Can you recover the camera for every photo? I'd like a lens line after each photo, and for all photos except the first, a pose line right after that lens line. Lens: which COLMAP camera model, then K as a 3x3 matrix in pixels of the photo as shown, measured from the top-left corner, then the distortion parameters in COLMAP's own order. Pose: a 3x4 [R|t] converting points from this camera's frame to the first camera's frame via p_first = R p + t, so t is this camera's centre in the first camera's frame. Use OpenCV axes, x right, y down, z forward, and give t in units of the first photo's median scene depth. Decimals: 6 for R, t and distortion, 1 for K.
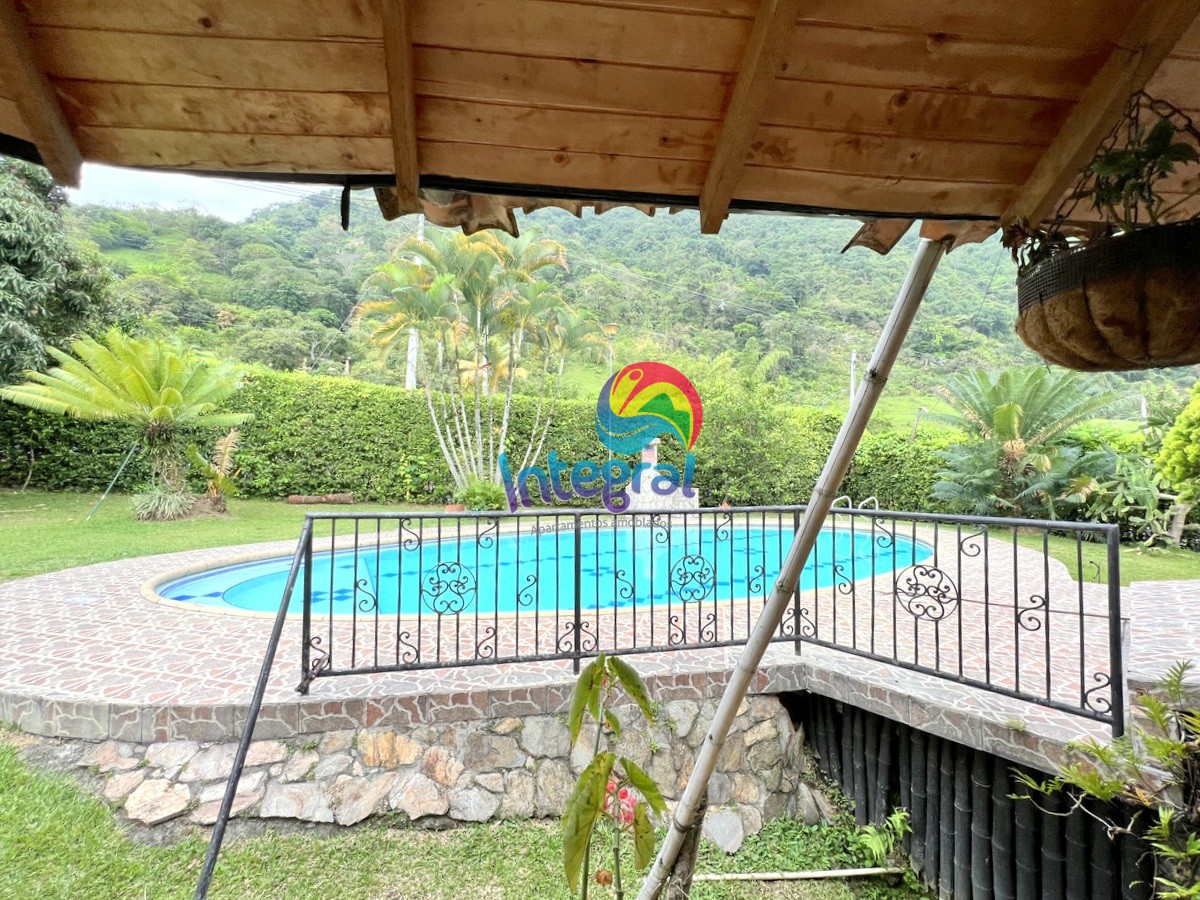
lens RADIAL K [[497.8, 0, 600.0], [0, 497.8, 450.0], [0, 0, 1]] dist [0.000339, 0.000055]
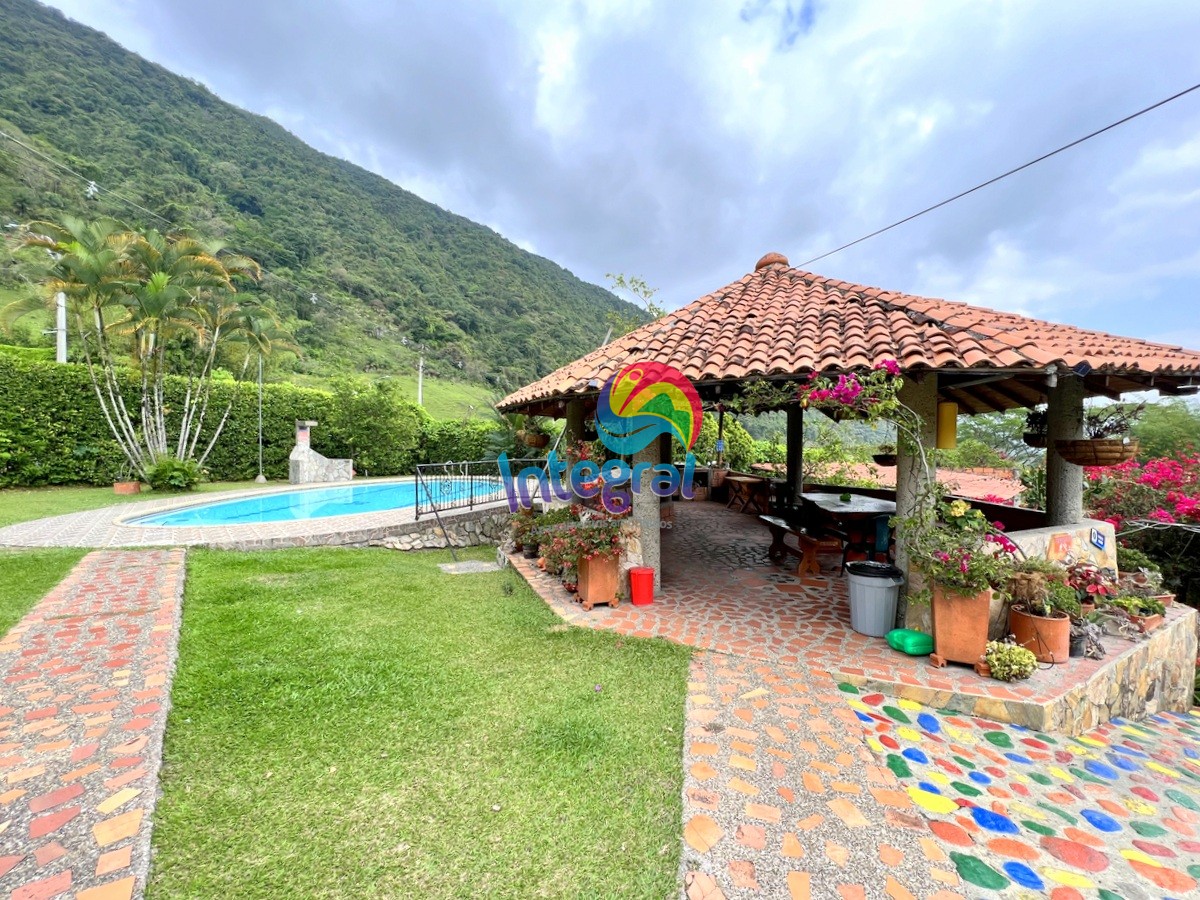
lens RADIAL K [[504.9, 0, 600.0], [0, 504.9, 450.0], [0, 0, 1]] dist [-0.000170, -0.000086]
pose [[0.596618, -0.014091, 0.802402, -0.437969], [-0.032058, 0.998629, 0.041373, -0.025313], [-0.801885, -0.050407, 0.595349, -0.331878]]
